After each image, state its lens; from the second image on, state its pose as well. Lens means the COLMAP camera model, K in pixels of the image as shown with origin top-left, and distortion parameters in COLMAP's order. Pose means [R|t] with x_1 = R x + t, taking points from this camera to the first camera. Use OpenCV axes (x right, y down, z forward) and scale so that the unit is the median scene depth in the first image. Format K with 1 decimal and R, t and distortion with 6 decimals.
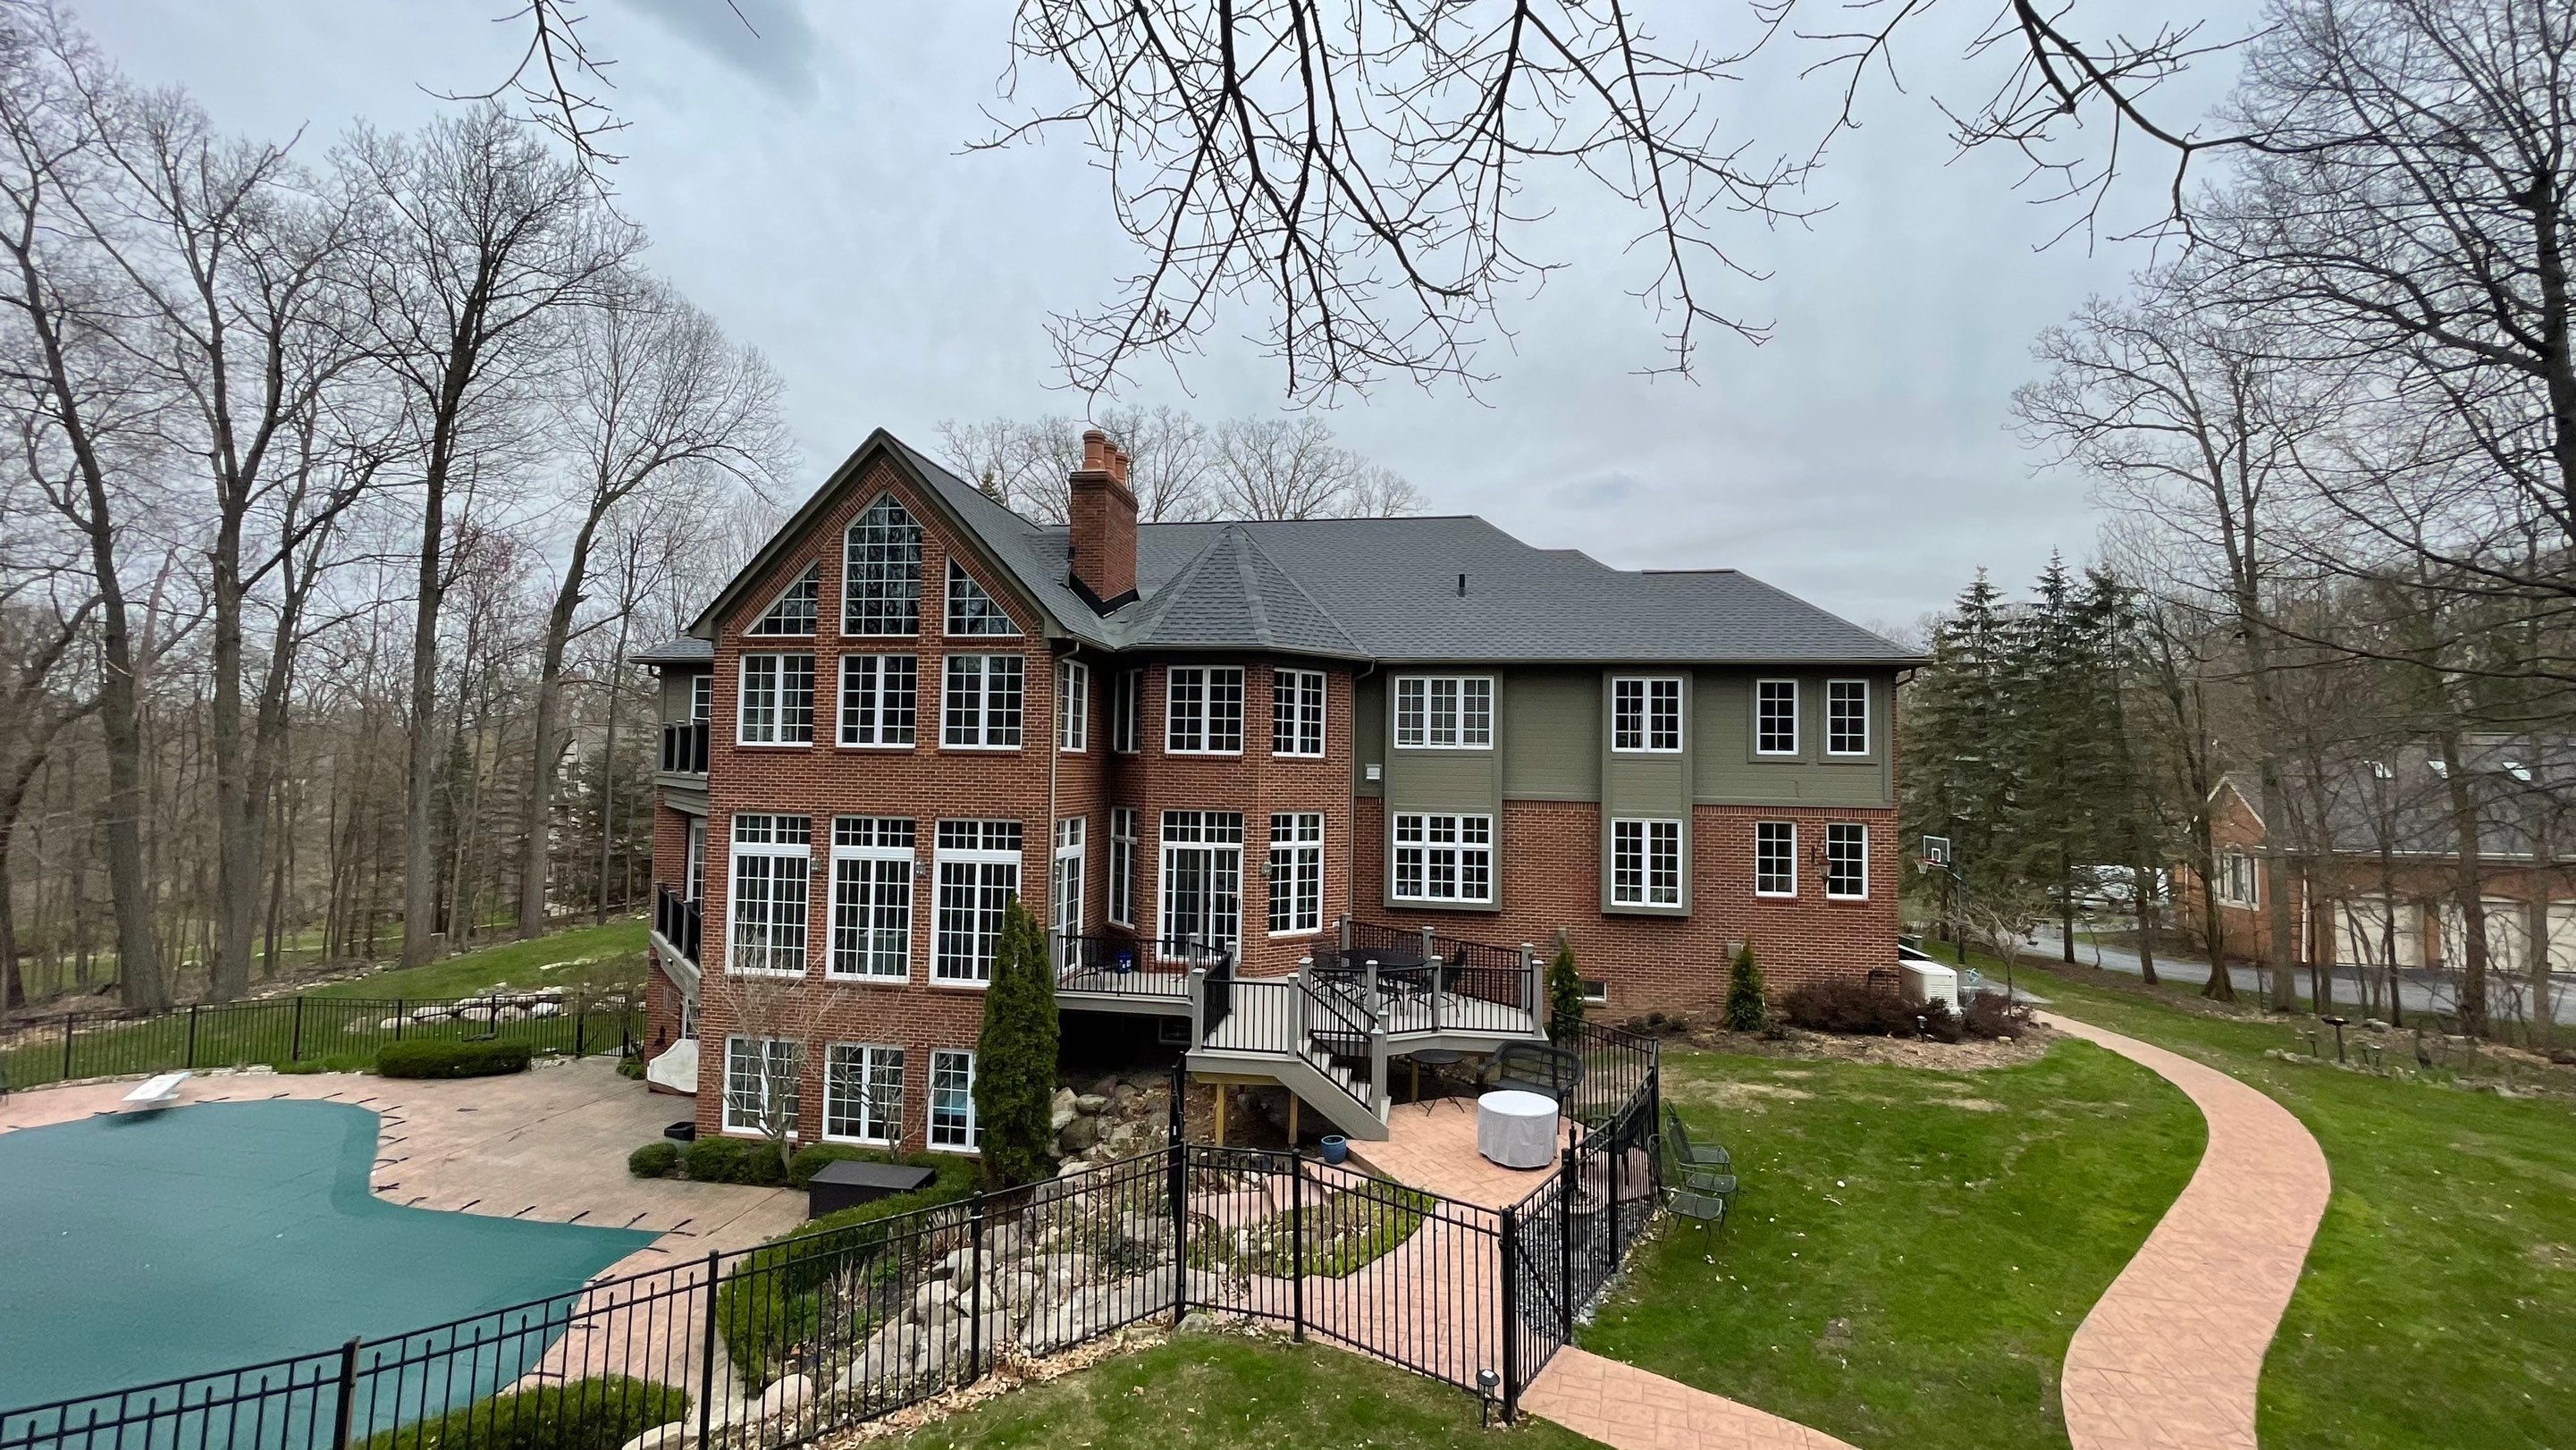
lens RADIAL K [[1044.1, 0, 1283.9], [0, 1044.1, 740.1], [0, 0, 1]] dist [-0.001293, 0.000299]
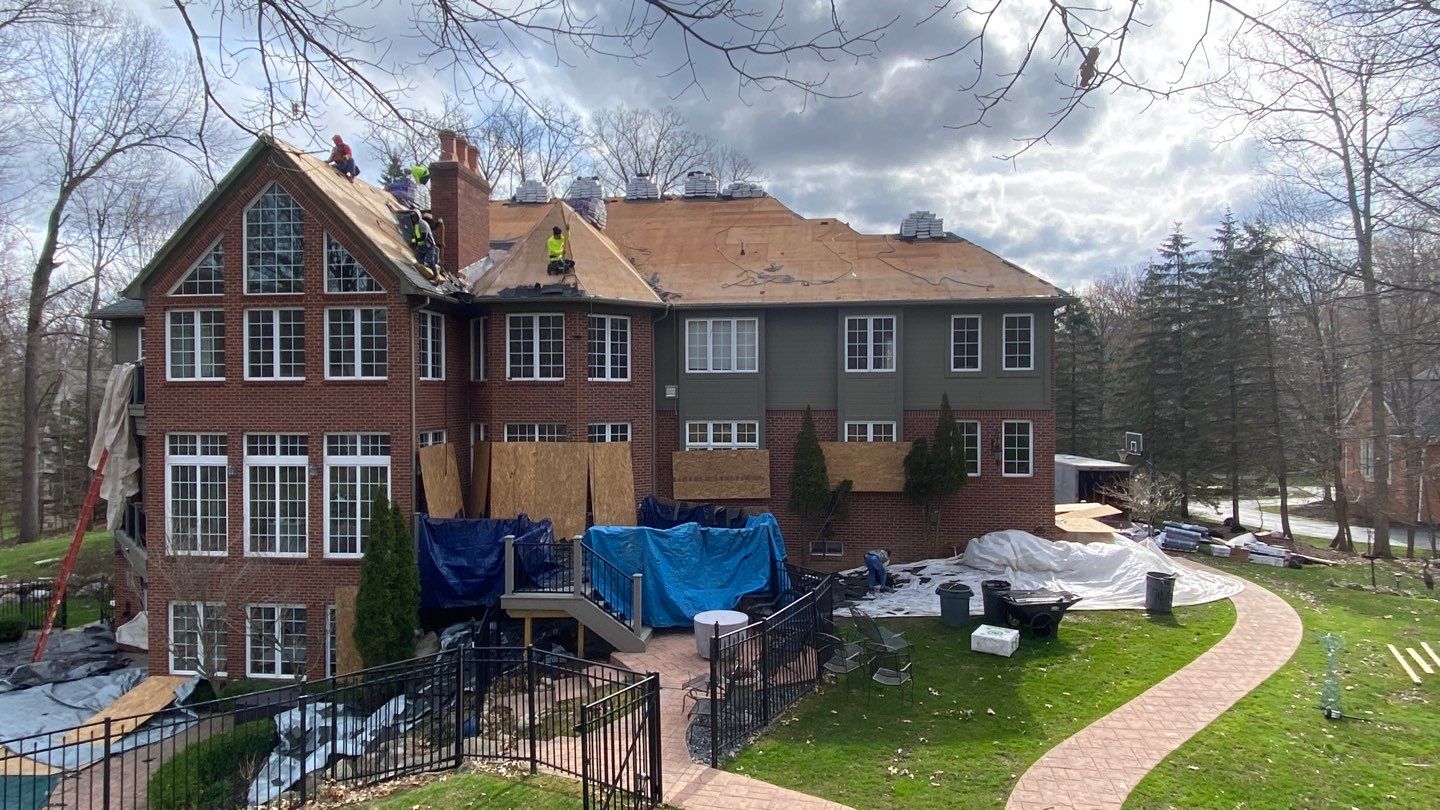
lens RADIAL K [[872.0, 0, 728.5], [0, 872.0, 411.1], [0, 0, 1]] dist [0.033450, -0.022742]
pose [[0.999219, -0.022782, 0.032284, 0.129188], [0.021274, 0.998701, 0.046292, 0.006261], [-0.033297, -0.045569, 0.998406, -0.110781]]
